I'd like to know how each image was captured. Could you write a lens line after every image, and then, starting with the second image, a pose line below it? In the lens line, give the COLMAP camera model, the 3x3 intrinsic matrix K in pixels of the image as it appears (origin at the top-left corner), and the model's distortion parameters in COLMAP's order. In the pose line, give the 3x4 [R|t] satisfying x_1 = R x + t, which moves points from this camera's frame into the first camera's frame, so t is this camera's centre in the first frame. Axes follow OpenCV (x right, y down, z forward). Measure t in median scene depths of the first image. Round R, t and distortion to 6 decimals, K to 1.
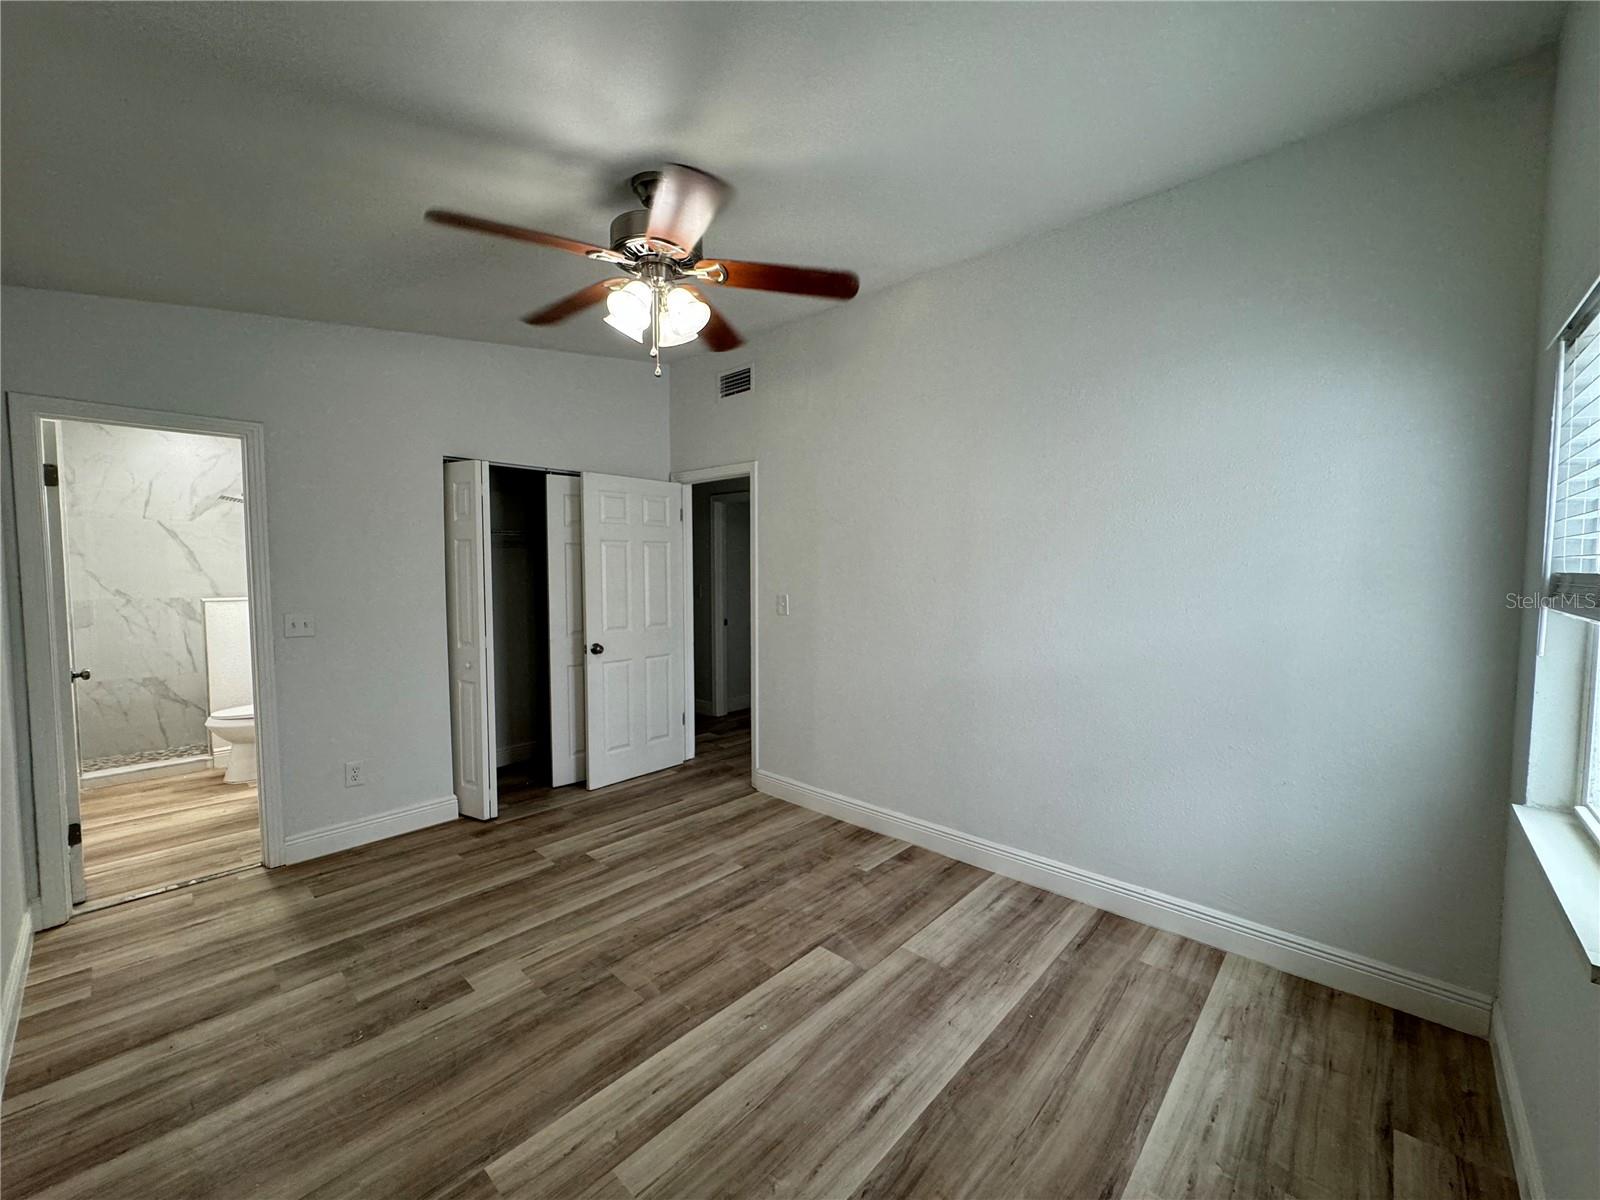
lens RADIAL K [[636.5, 0, 805.2], [0, 636.5, 592.6], [0, 0, 1]] dist [-0.000624, 0.000189]
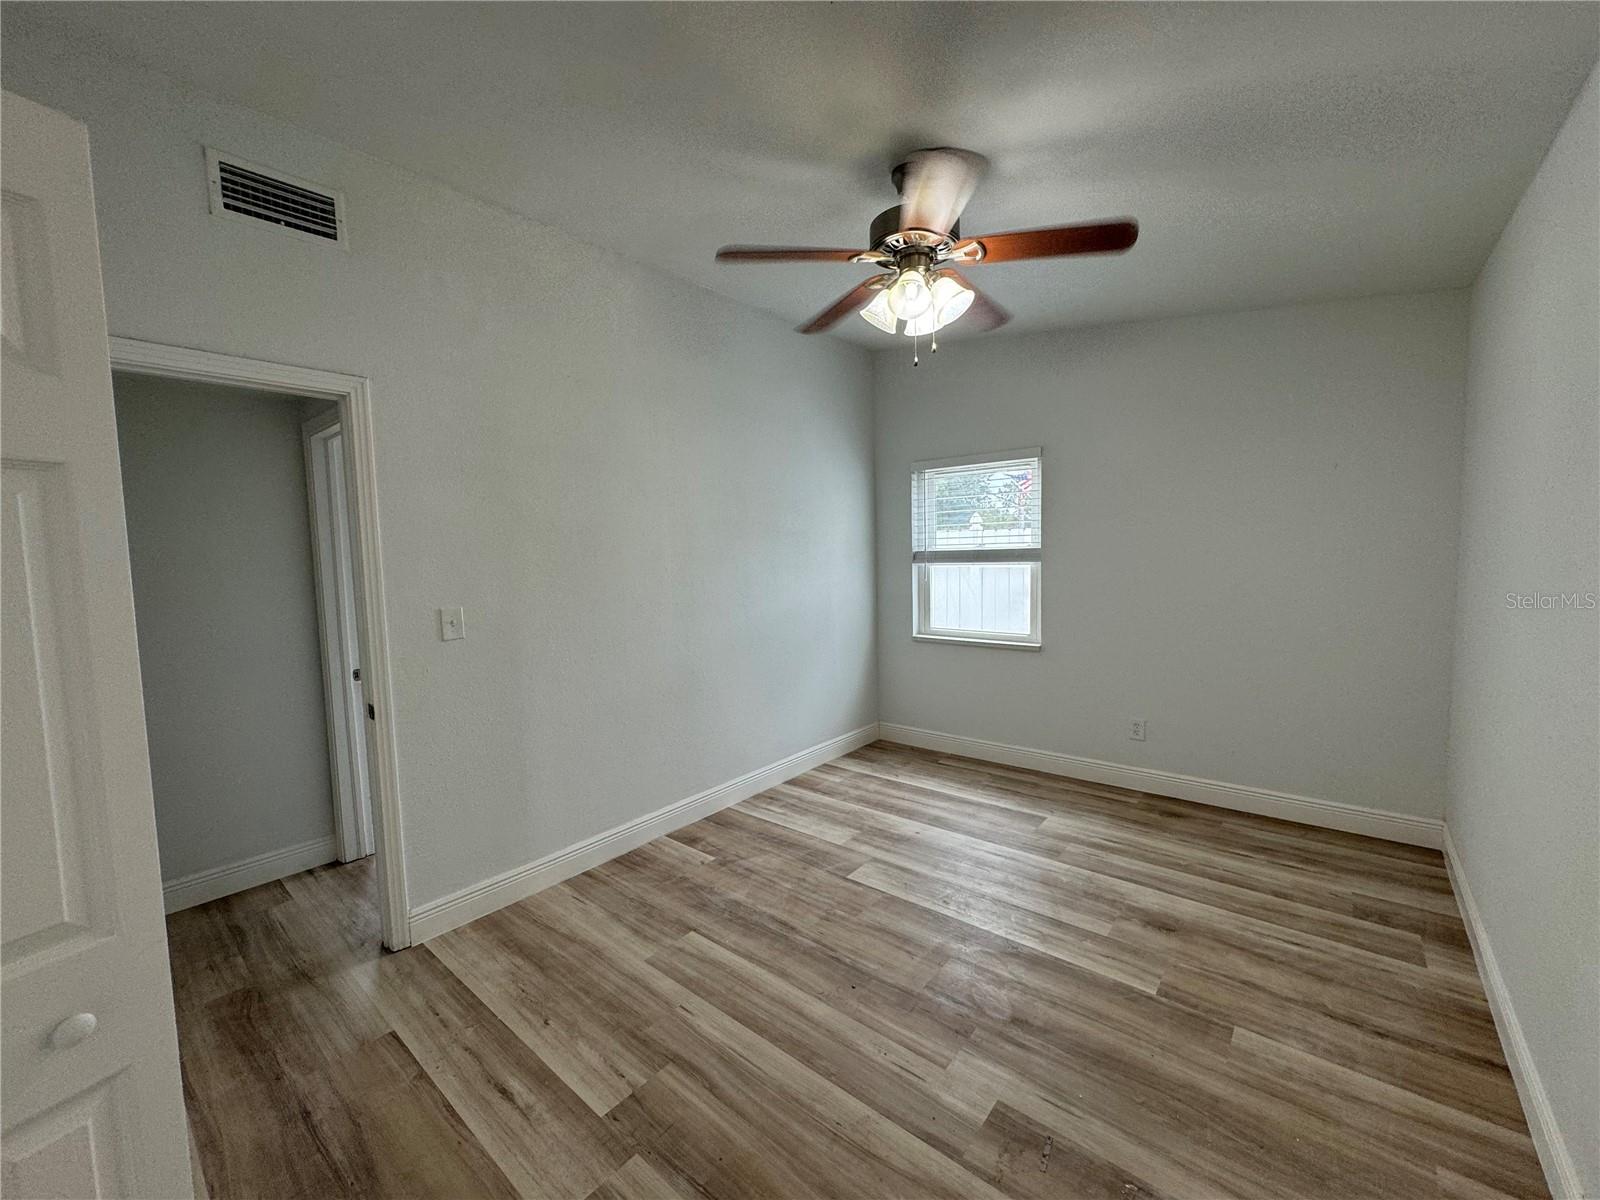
lens RADIAL K [[636.5, 0, 791.1], [0, 636.5, 601.3], [0, 0, 1]] dist [-0.000624, 0.000189]
pose [[-0.033969, -0.080421, 0.996182, -0.995543], [0.065966, 0.994403, 0.082526, -0.049945], [-0.997243, 0.068518, -0.028474, 0.992731]]
